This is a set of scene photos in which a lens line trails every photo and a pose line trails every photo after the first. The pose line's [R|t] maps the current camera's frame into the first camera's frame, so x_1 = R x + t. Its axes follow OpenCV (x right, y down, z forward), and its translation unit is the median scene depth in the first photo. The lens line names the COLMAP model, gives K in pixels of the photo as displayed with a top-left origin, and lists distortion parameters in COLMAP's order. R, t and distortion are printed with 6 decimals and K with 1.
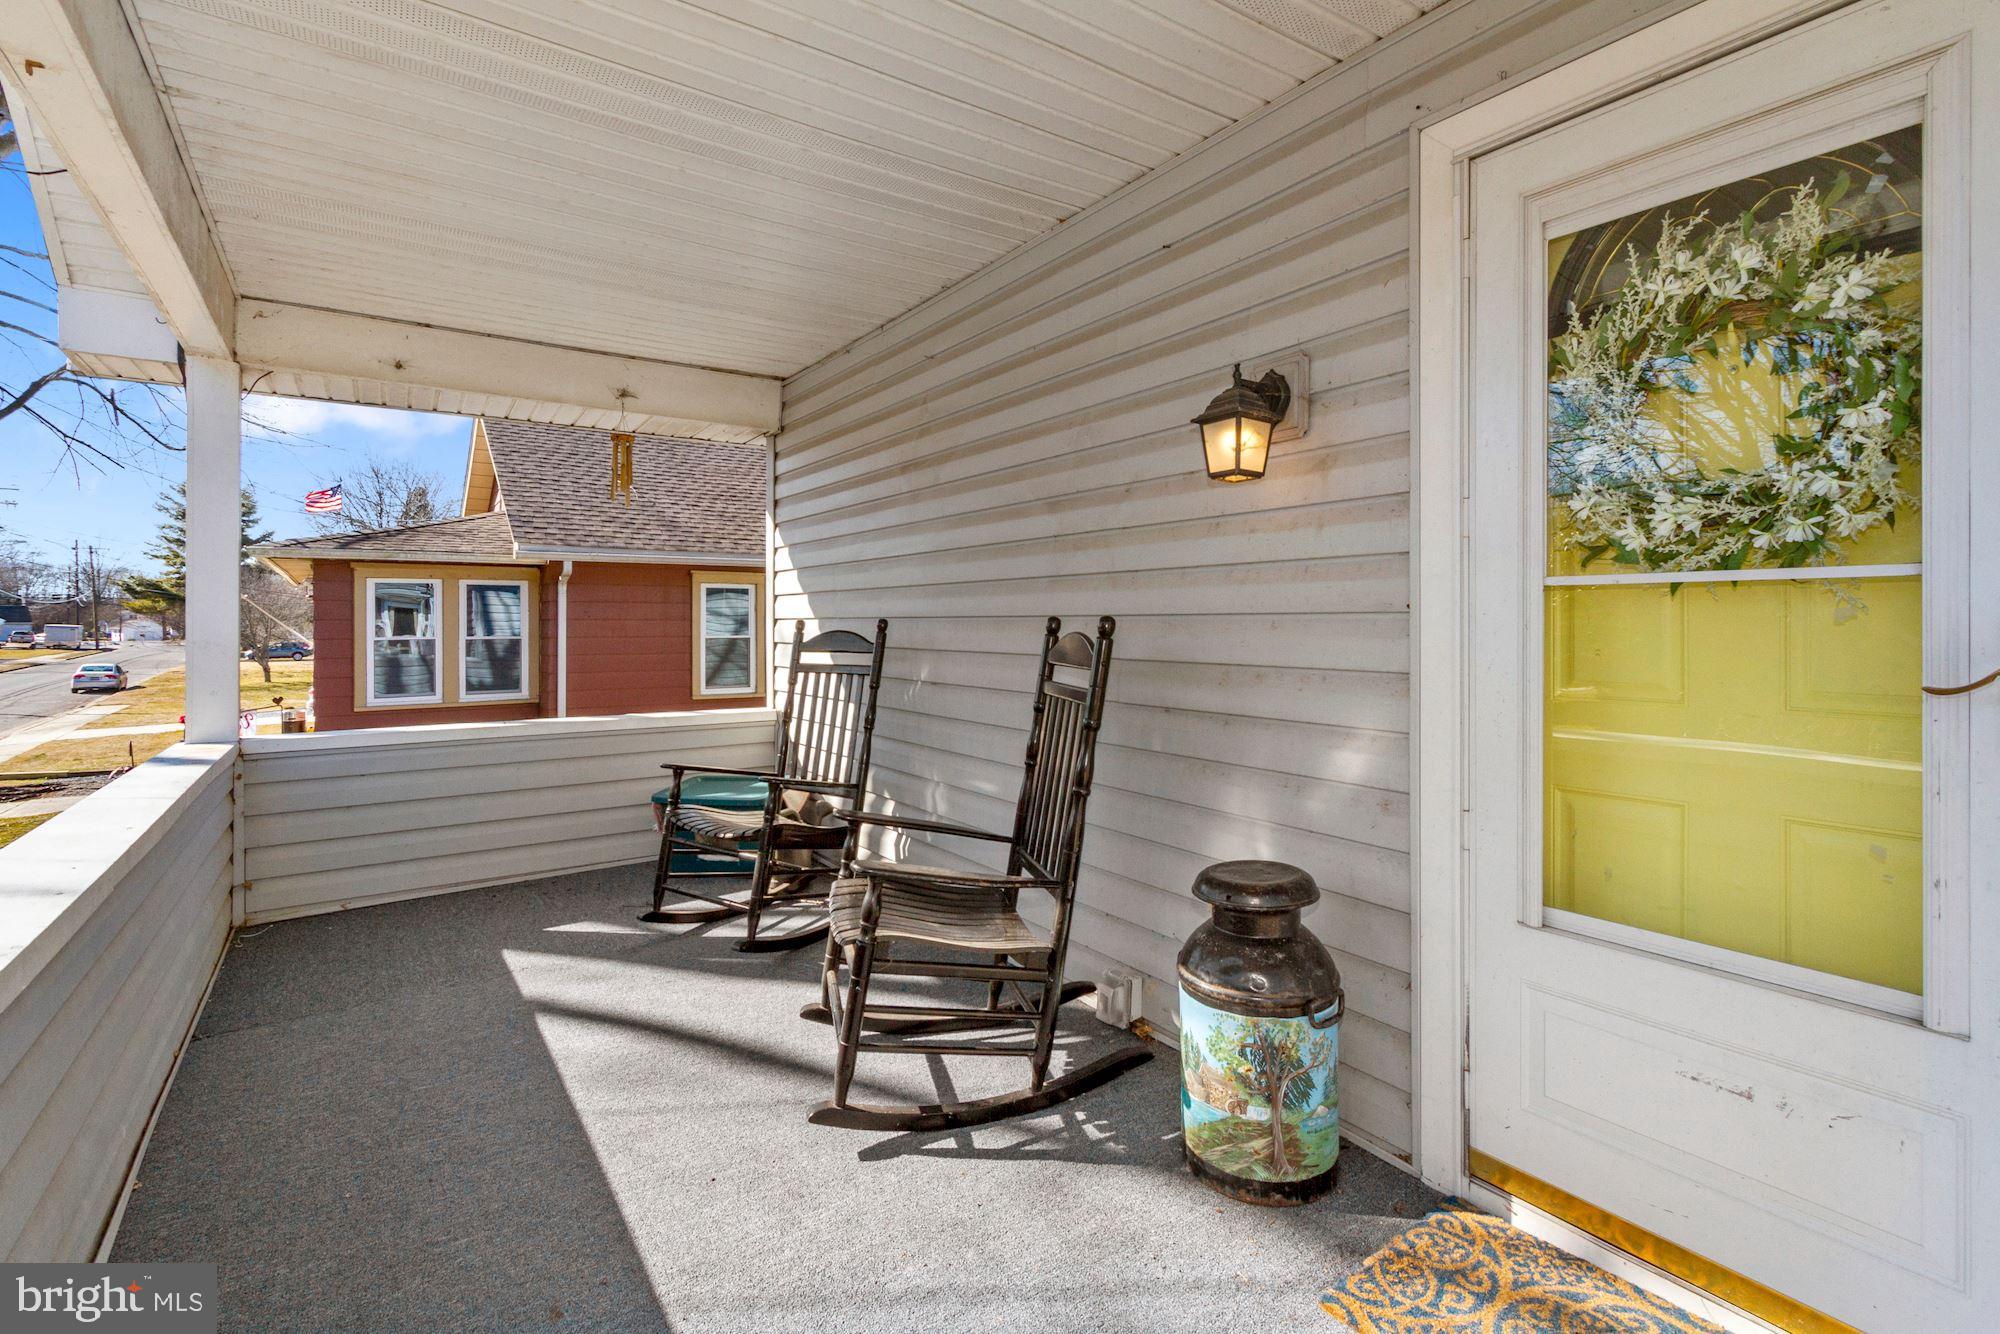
lens RADIAL K [[933.7, 0, 996.7], [0, 933.7, 626.1], [0, 0, 1]] dist [-0.001309, -0.000095]
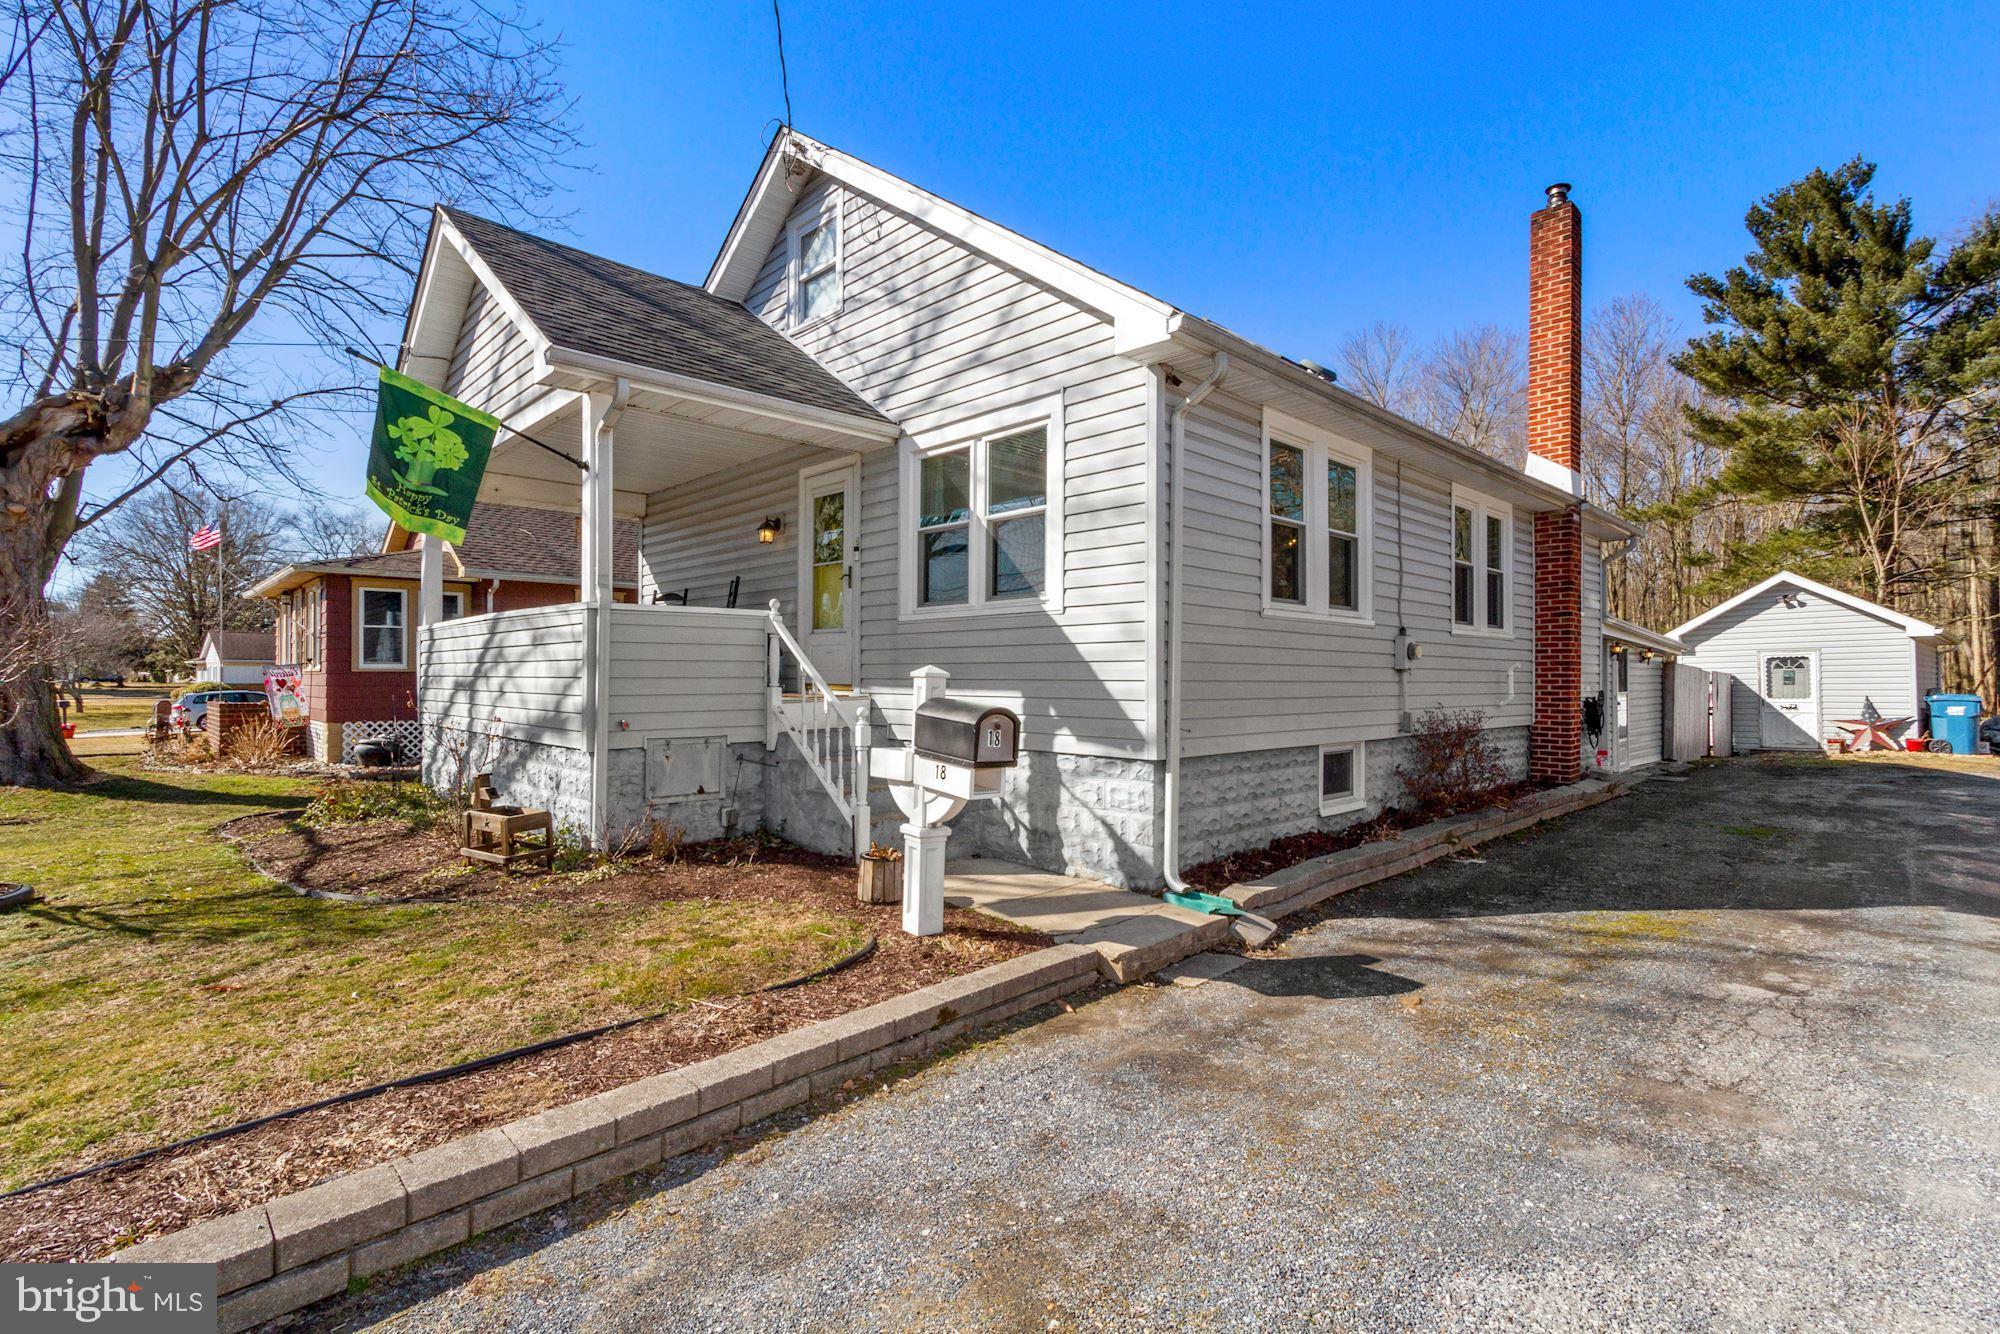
lens RADIAL K [[914.8, 0, 1000.0], [0, 914.8, 667.0], [0, 0, 1]] dist [0.001673, 0.000235]
pose [[0.985113, 0.004675, 0.171847, 0.422610], [-0.002846, 0.999937, -0.010889, 0.324029], [-0.171887, 0.010238, 0.985063, -2.361084]]
